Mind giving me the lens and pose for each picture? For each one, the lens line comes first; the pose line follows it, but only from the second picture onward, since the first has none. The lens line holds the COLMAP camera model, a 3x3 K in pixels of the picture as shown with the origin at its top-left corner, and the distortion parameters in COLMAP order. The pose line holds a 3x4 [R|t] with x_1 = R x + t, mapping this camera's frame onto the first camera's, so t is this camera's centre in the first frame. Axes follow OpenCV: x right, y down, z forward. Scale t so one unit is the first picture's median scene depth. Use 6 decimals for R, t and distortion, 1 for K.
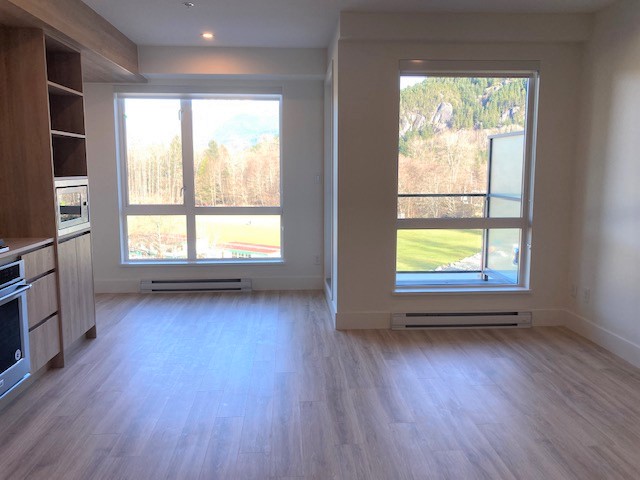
lens RADIAL K [[521.0, 0, 318.3], [0, 521.0, 237.1], [0, 0, 1]] dist [-0.000749, 0.009981]
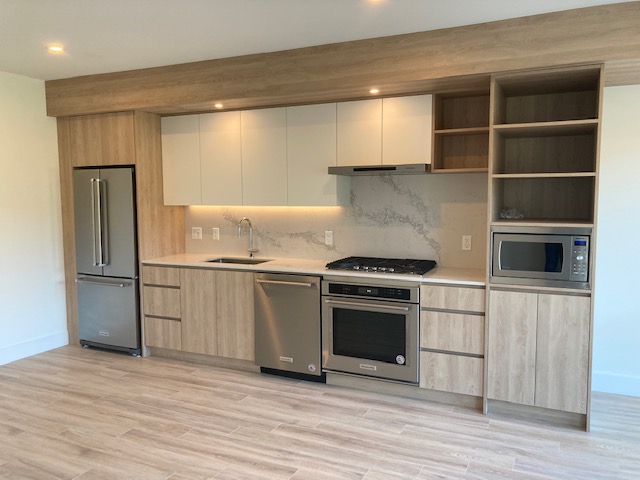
lens RADIAL K [[521.0, 0, 320.8], [0, 521.0, 242.8], [0, 0, 1]] dist [-0.000749, 0.009981]
pose [[-0.478328, 0.077034, -0.874796, 0.503765], [-0.113550, 0.982358, 0.148593, -0.182586], [0.870809, 0.170410, -0.461142, 1.168448]]
